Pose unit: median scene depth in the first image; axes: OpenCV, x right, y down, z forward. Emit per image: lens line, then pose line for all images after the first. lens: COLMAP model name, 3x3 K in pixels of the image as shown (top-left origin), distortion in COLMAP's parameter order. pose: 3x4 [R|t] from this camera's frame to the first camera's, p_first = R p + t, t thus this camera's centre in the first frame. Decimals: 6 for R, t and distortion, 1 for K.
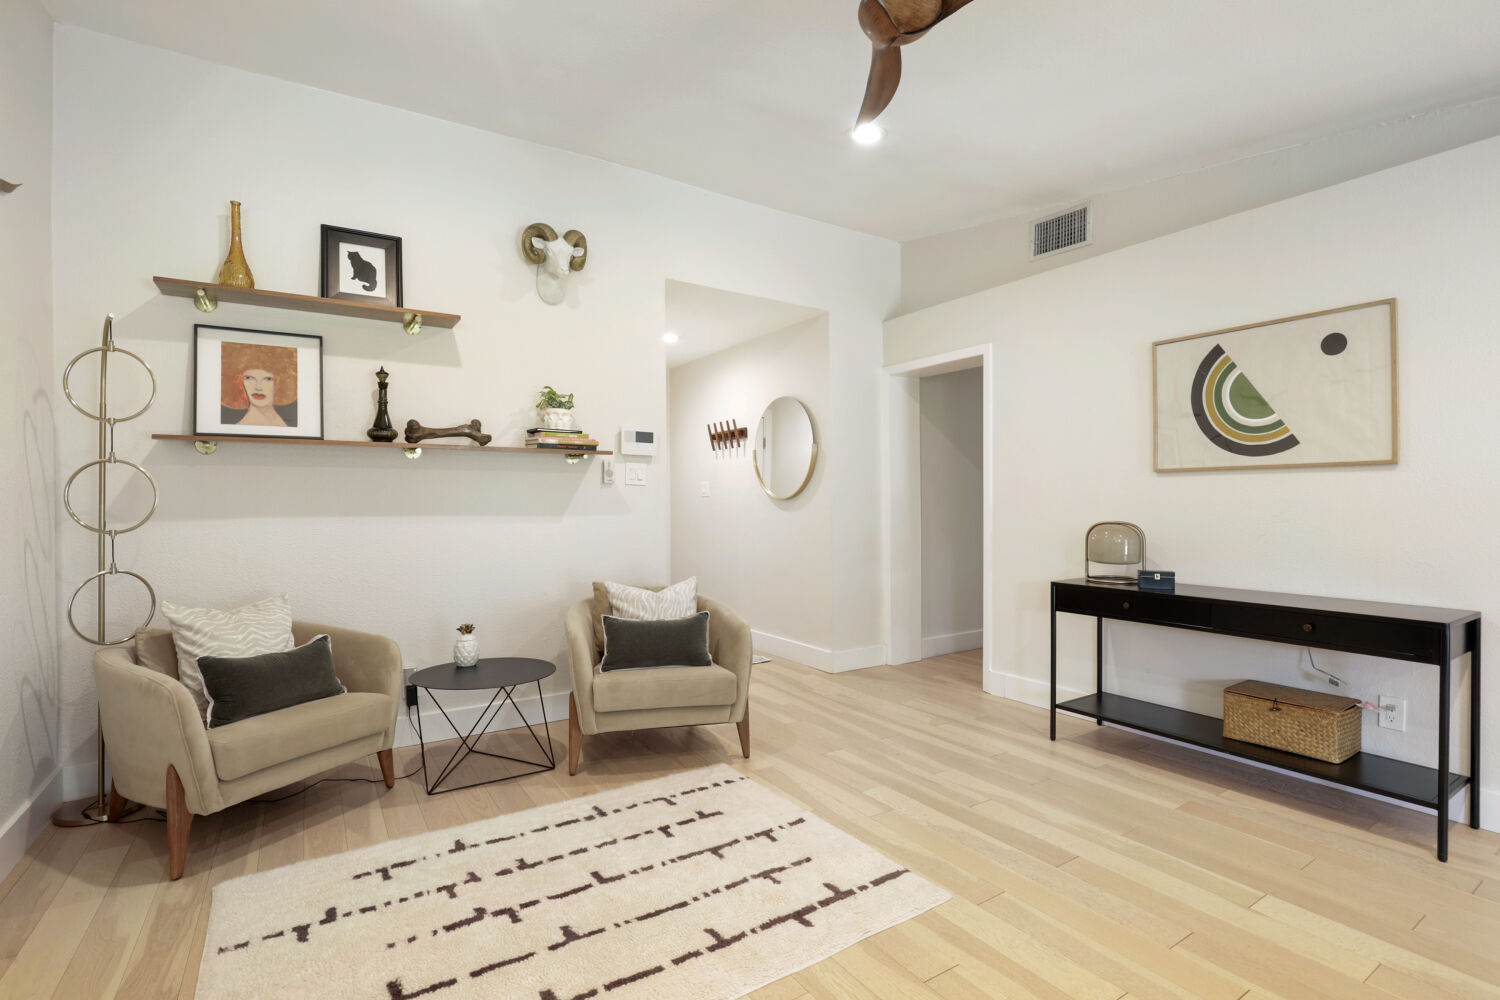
lens RADIAL K [[710.6, 0, 775.4], [0, 710.6, 503.1], [0, 0, 1]] dist [-0.033606, 0.001868]
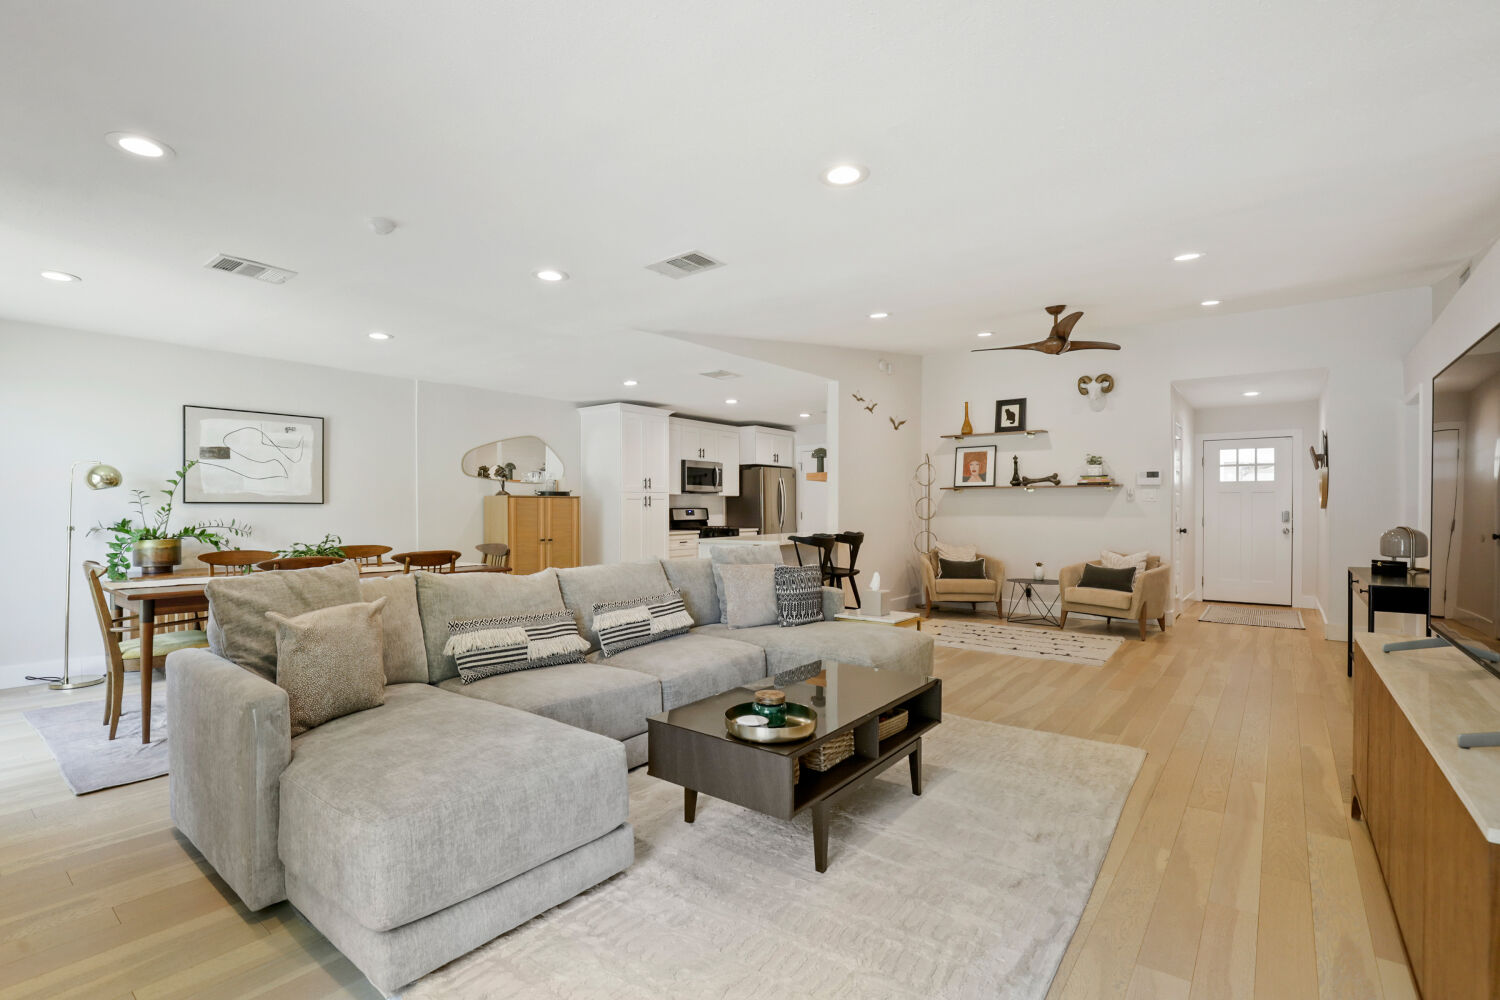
lens RADIAL K [[710.6, 0, 717.1], [0, 710.6, 523.3], [0, 0, 1]] dist [-0.033606, 0.001868]
pose [[0.289863, 0.020346, -0.956852, 1.653786], [-0.002859, 0.999788, 0.020393, -0.004026], [0.957064, -0.003176, 0.289860, -0.781269]]
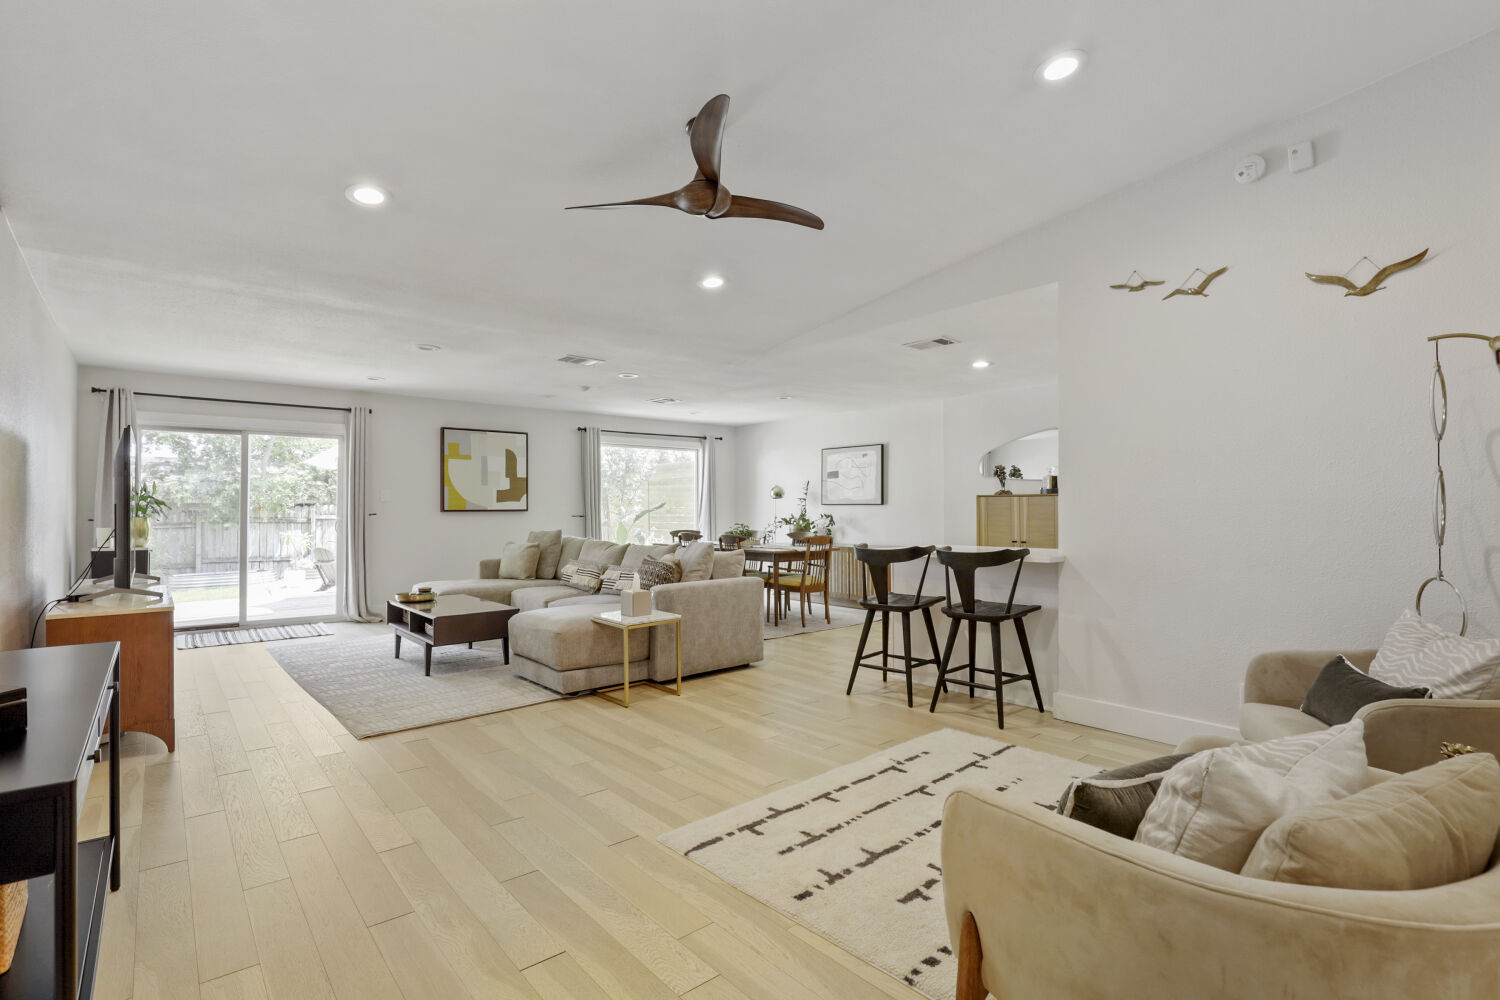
lens RADIAL K [[710.6, 0, 764.1], [0, 710.6, 493.9], [0, 0, 1]] dist [-0.033606, 0.001868]
pose [[-0.992292, -0.001183, -0.123915, 0.159291], [0.001016, 0.999843, -0.017687, -0.008450], [0.123917, -0.017677, -0.992135, 1.620479]]
